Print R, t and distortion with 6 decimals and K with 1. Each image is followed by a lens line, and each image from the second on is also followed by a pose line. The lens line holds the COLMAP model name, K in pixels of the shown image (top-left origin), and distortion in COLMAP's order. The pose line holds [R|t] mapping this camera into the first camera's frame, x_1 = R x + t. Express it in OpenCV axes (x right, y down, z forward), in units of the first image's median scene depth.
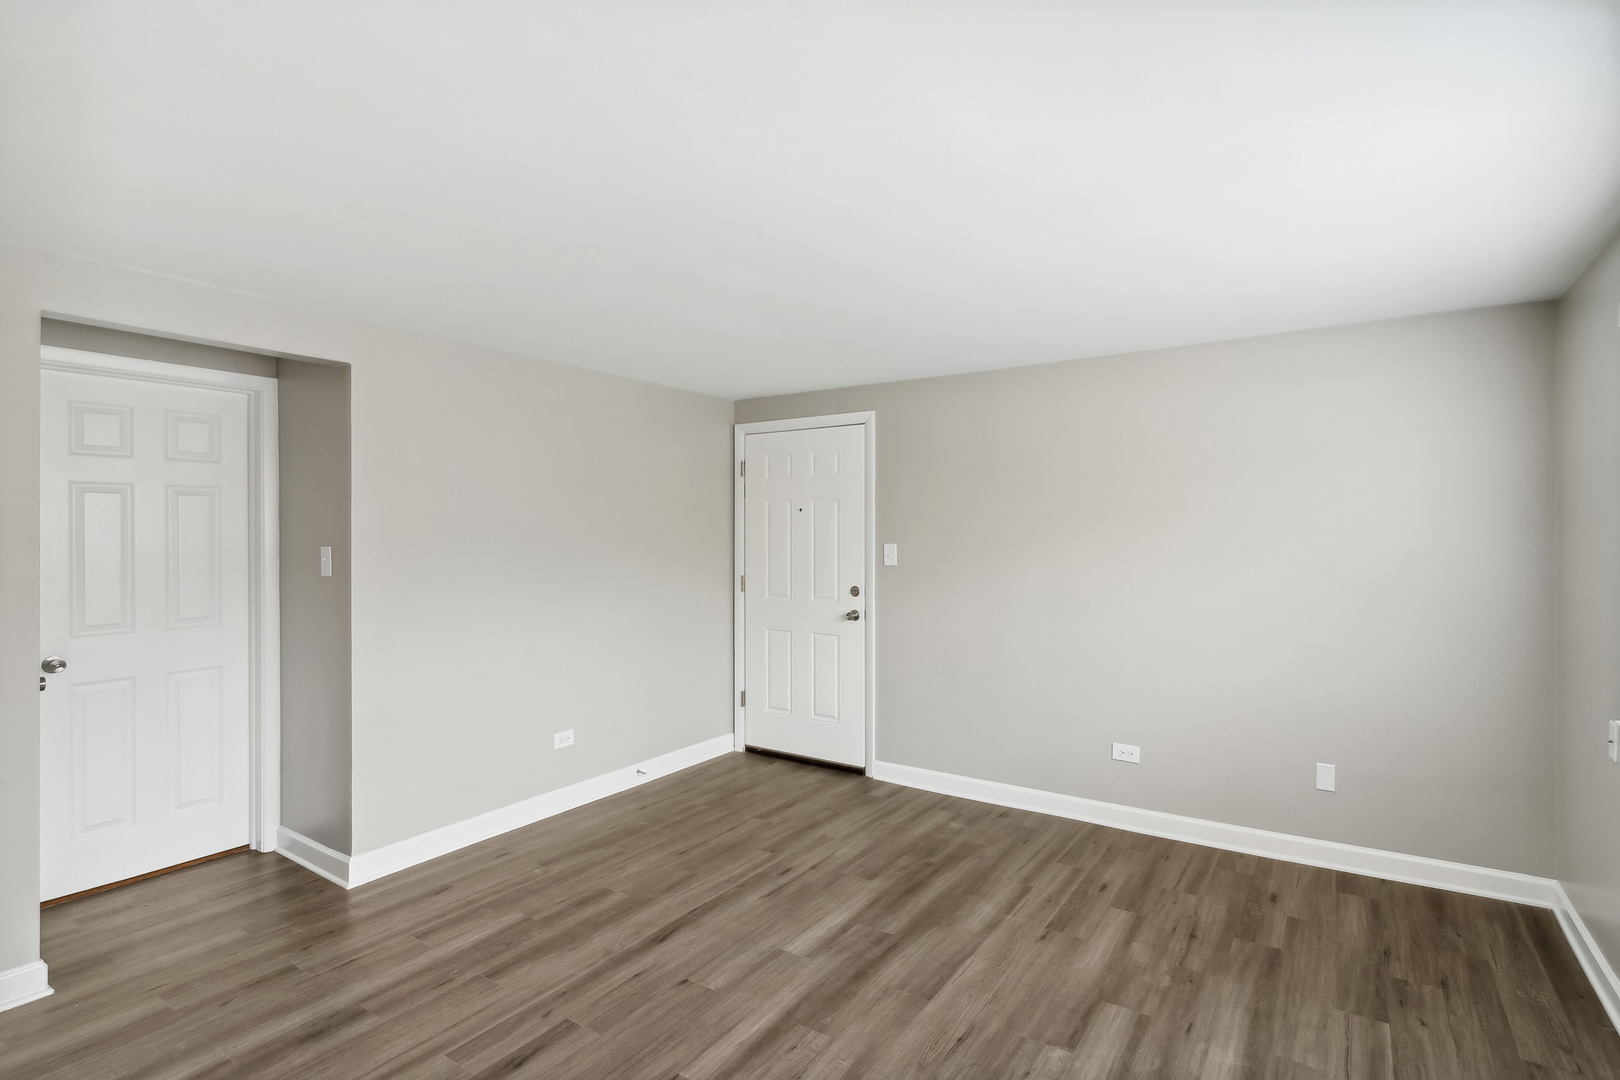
lens RADIAL K [[785.3, 0, 856.0], [0, 785.3, 535.7], [0, 0, 1]] dist [0.001591, 0.000412]
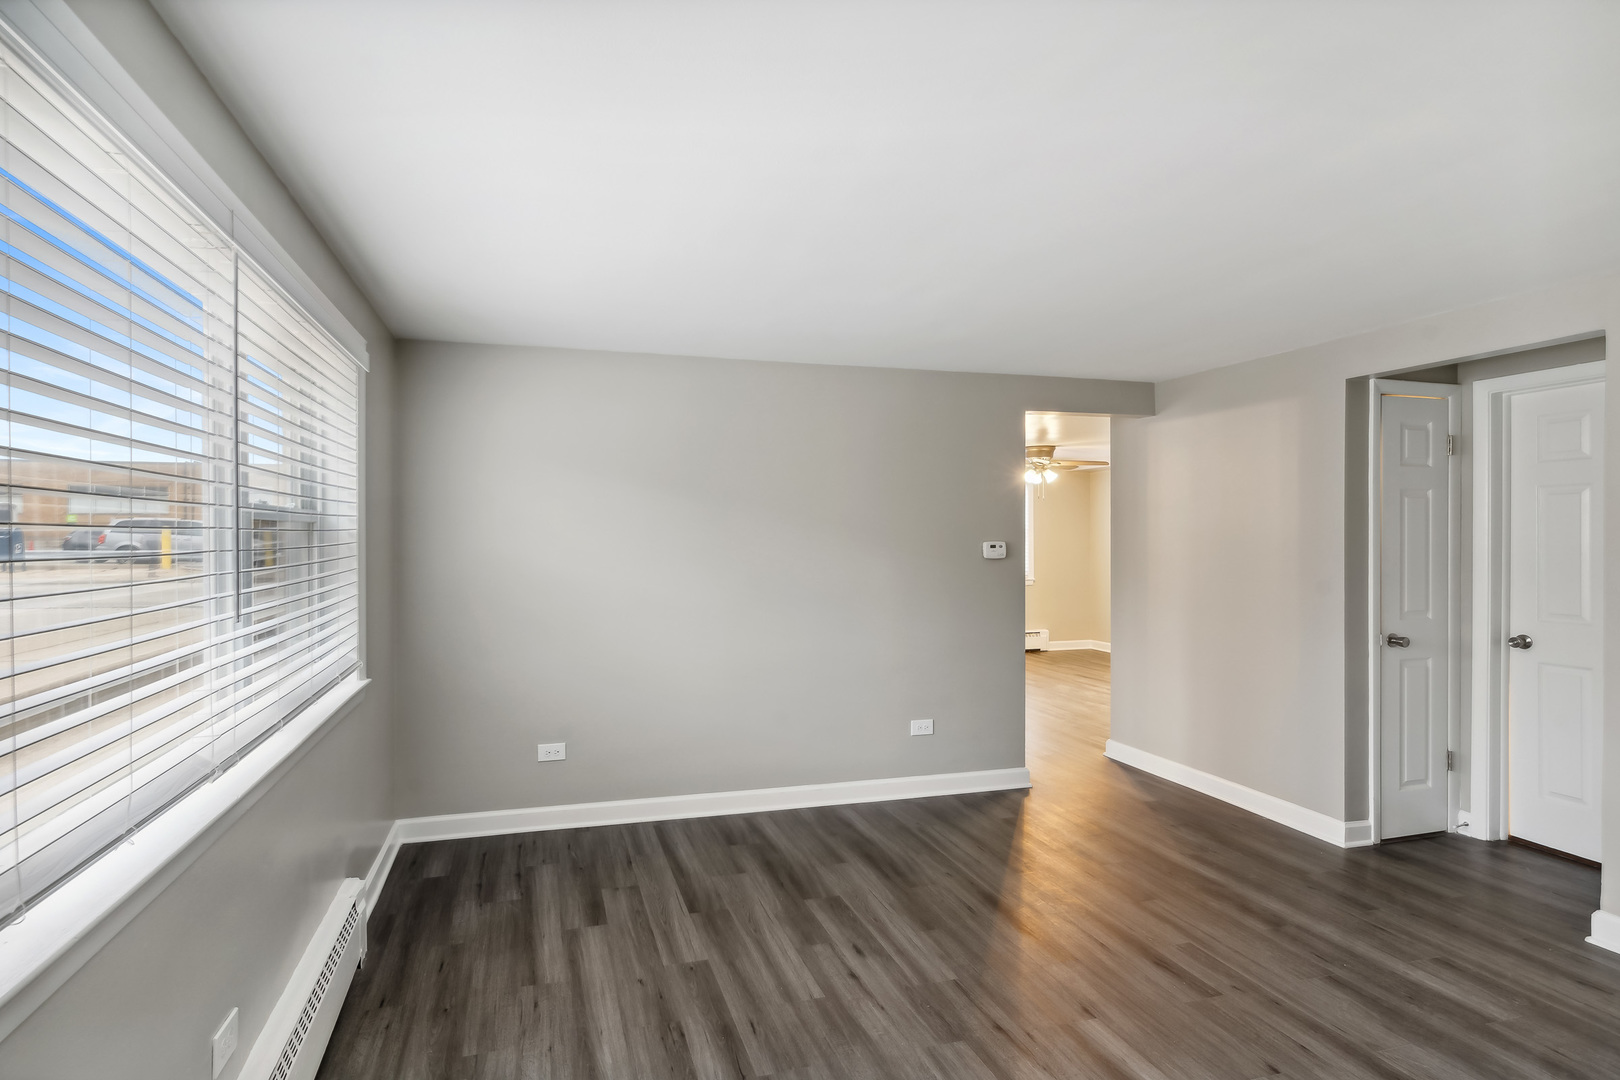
lens RADIAL K [[801.8, 0, 756.1], [0, 801.8, 542.6], [0, 0, 1]] dist [-0.001109, -0.000338]
pose [[-0.678586, 0.004417, -0.734507, 0.568020], [0.001458, 0.999988, 0.004667, 0.012872], [0.734519, 0.002096, -0.678585, 0.882229]]
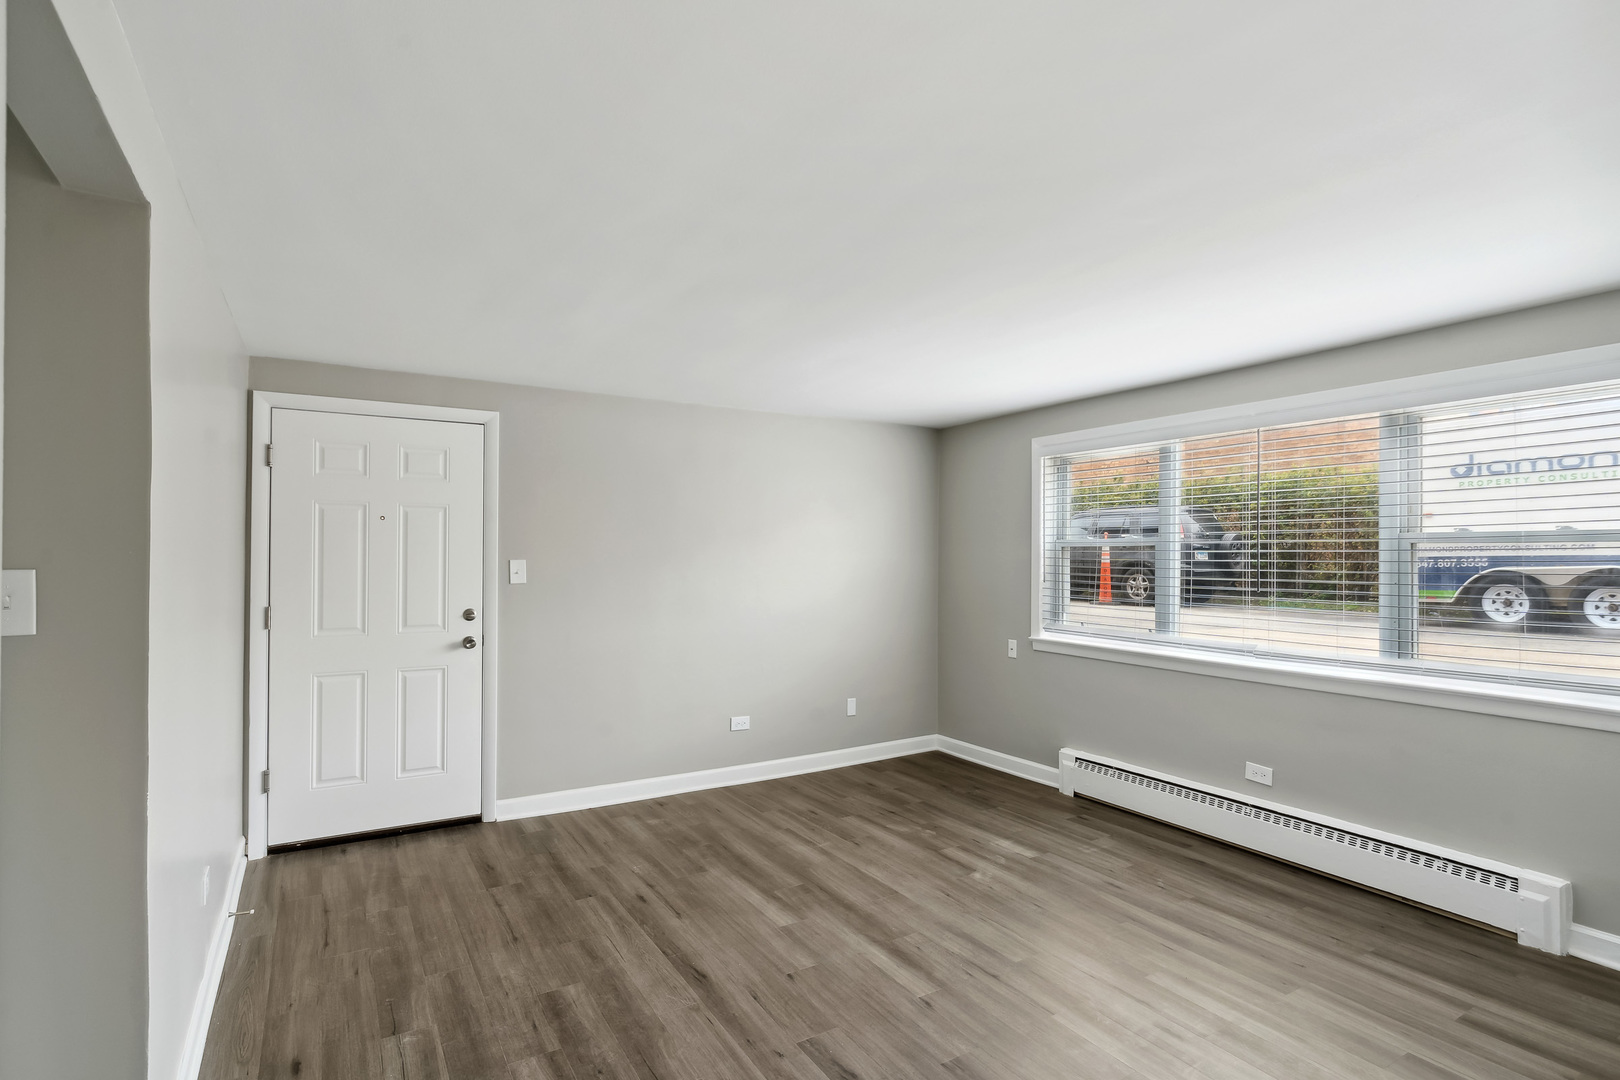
lens RADIAL K [[789.1, 0, 813.2], [0, 789.1, 549.7], [0, 0, 1]] dist [0.000592, -0.000172]
pose [[0.447664, 0.005773, 0.894183, -0.869959], [-0.002293, 0.999983, -0.005307, 0.003260], [-0.894199, 0.000325, 0.447670, 0.378641]]
